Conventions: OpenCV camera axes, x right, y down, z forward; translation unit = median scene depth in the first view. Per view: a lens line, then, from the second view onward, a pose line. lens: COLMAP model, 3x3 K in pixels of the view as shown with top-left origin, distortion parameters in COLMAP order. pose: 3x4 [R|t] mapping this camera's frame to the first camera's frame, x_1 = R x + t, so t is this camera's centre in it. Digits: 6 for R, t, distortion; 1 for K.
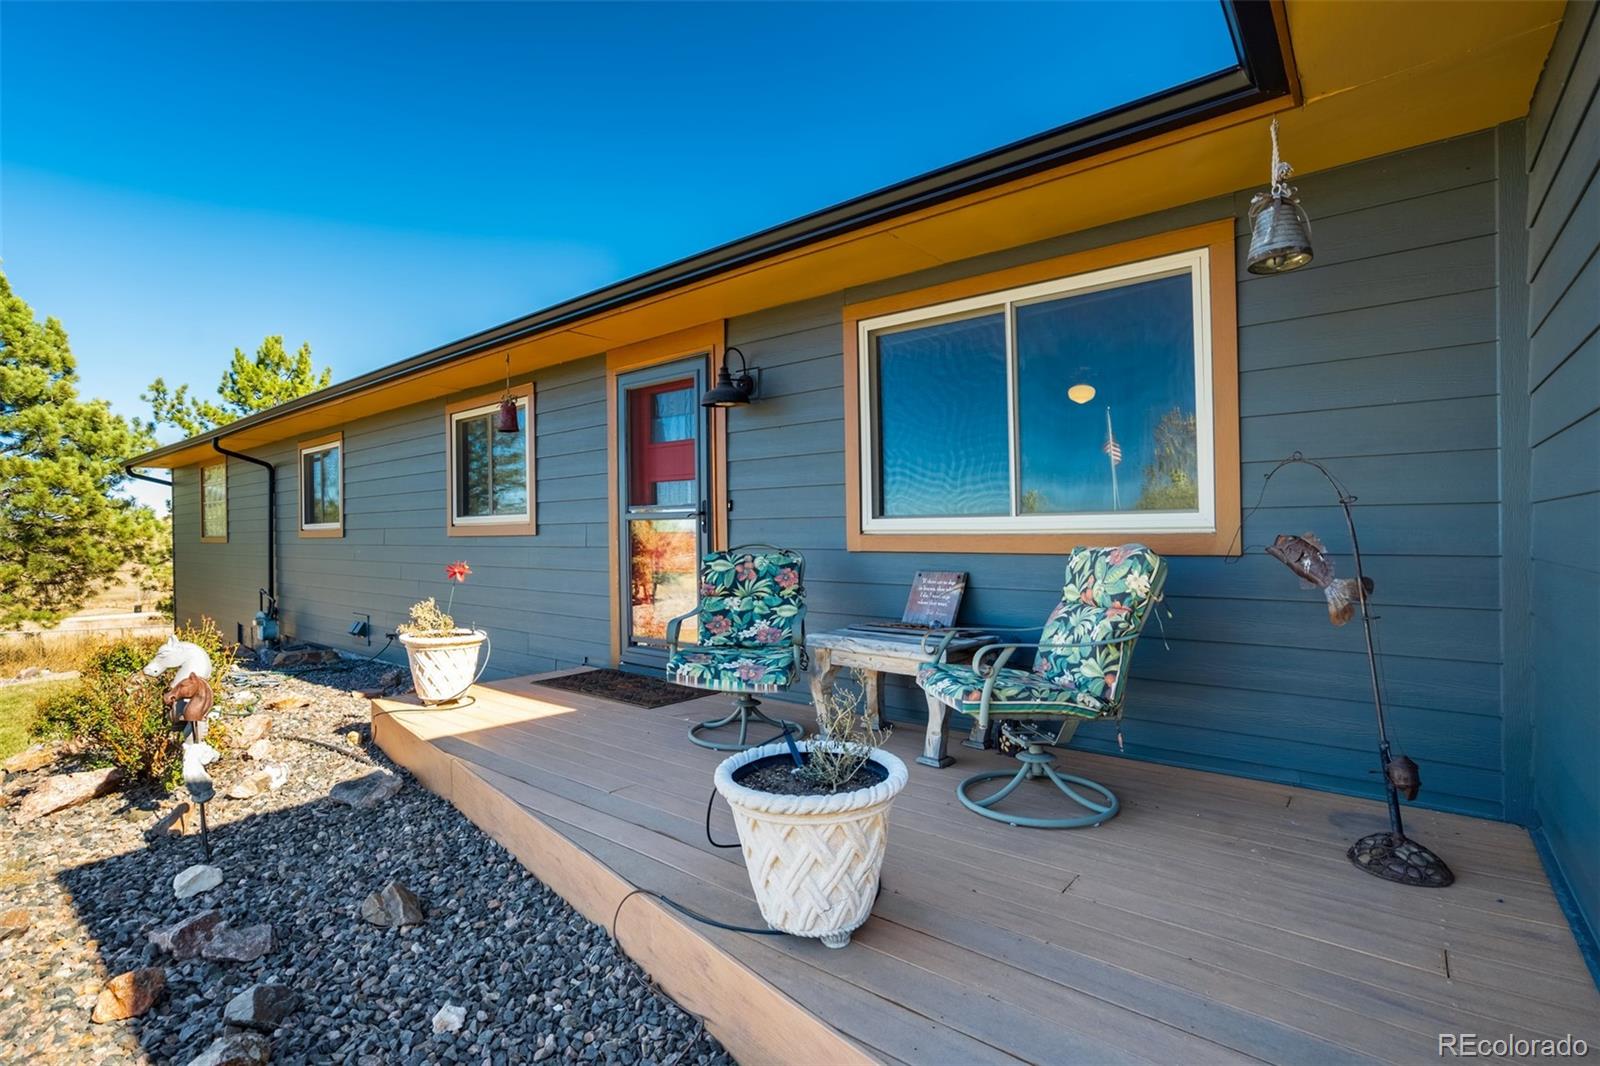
lens RADIAL K [[726.9, 0, 800.0], [0, 726.9, 533.0], [0, 0, 1]] dist [0.000484, 0.000070]
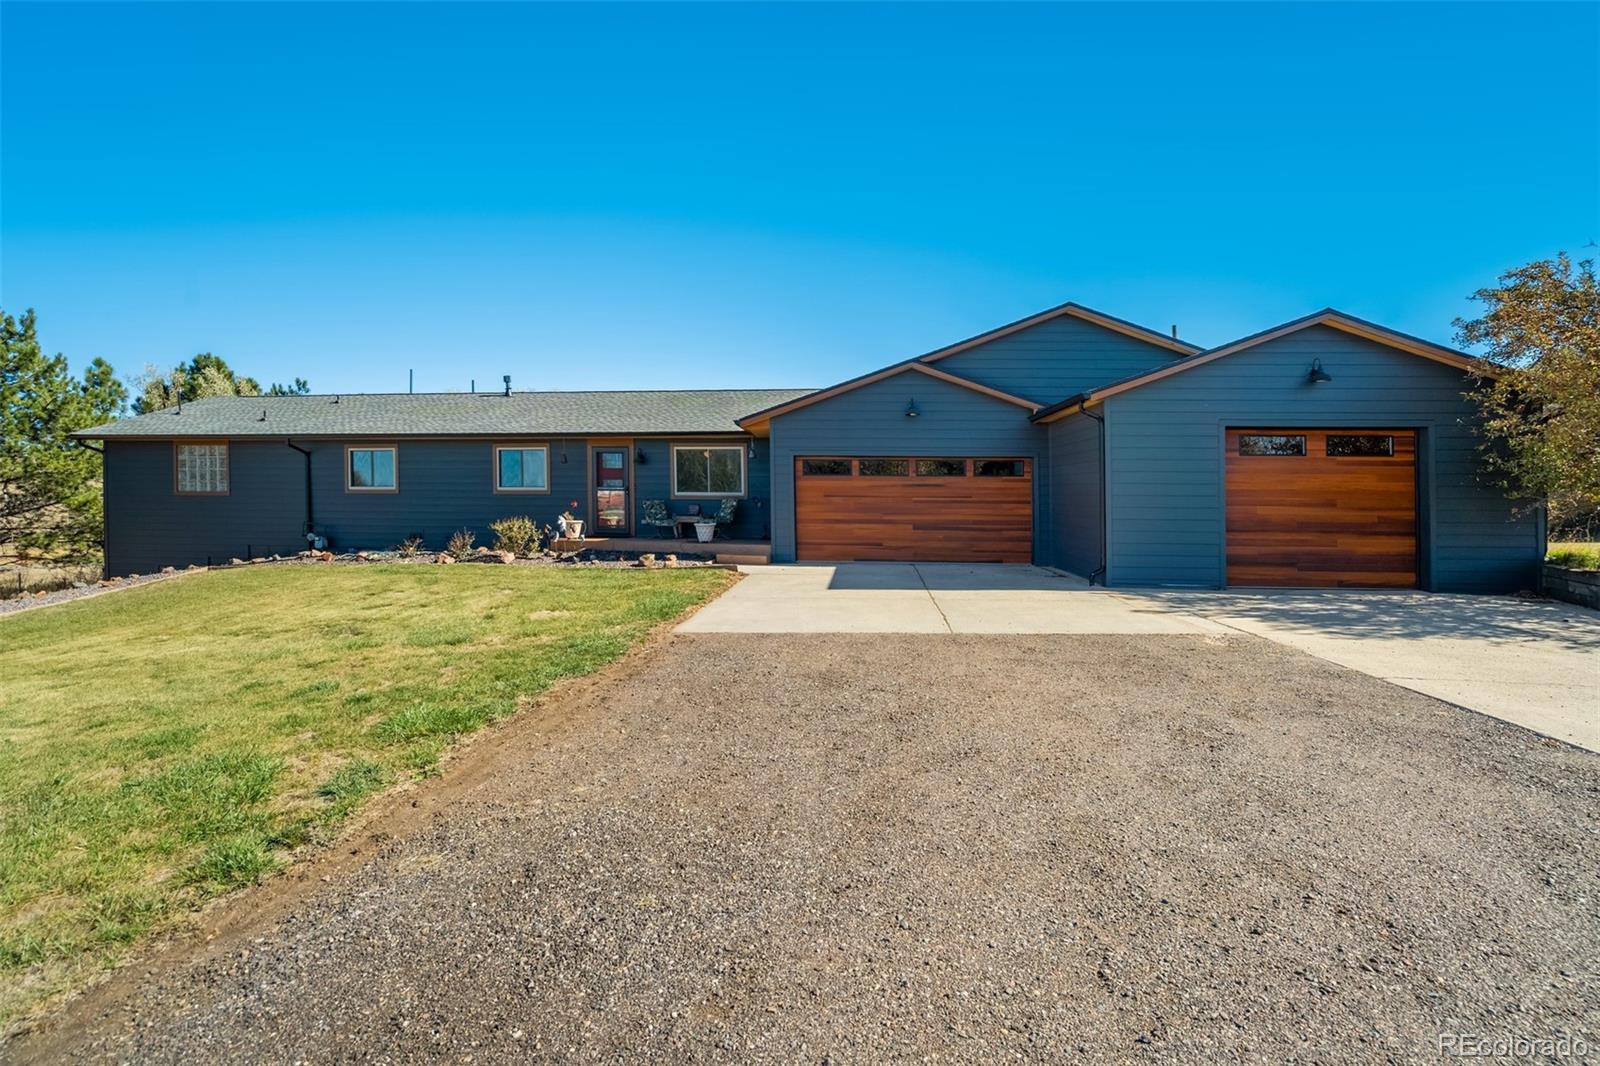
lens RADIAL K [[754.3, 0, 801.9], [0, 754.3, 502.1], [0, 0, 1]] dist [-0.032434, 0.000243]
pose [[0.814374, 0.005088, 0.580318, -1.781170], [-0.011732, 0.999902, 0.007697, -0.002650], [-0.580222, -0.013076, 0.814354, -2.919589]]
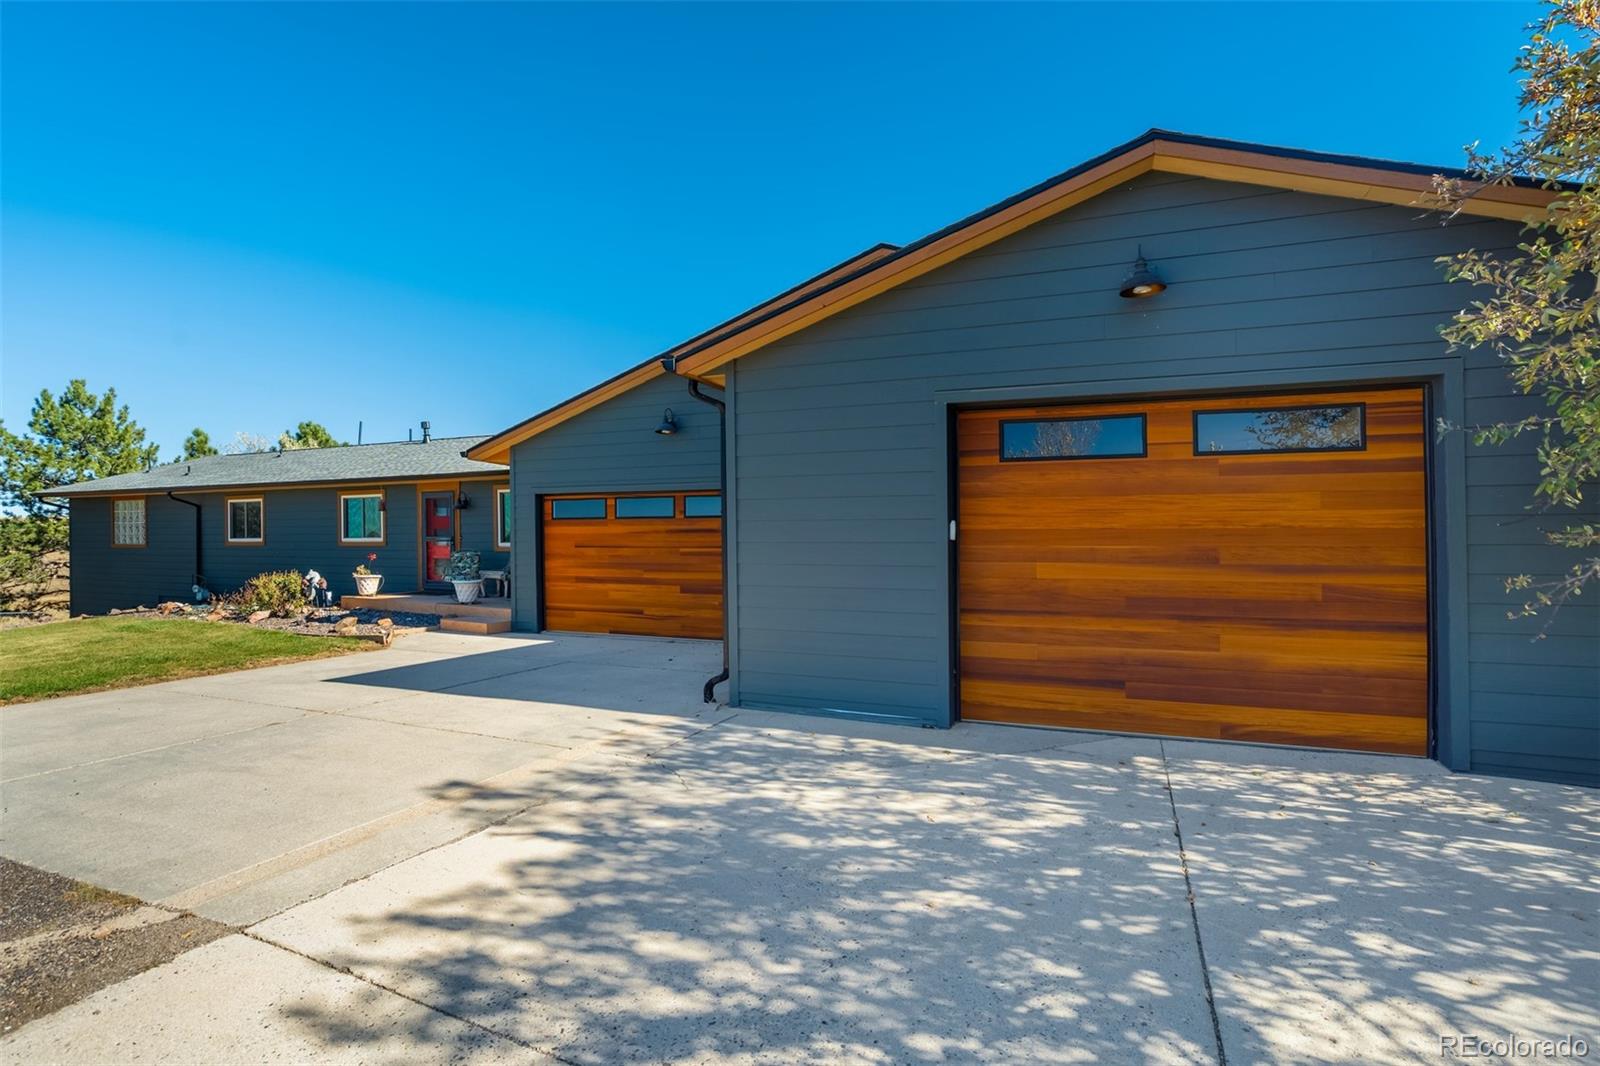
lens RADIAL K [[727.7, 0, 796.0], [0, 727.7, 549.9], [0, 0, 1]] dist [-0.023961, 0.000148]
pose [[0.954756, 0.007566, 0.297293, 0.408772], [-0.009189, 0.999950, 0.004061, -0.010292], [-0.297247, -0.006609, 0.954778, -2.794755]]
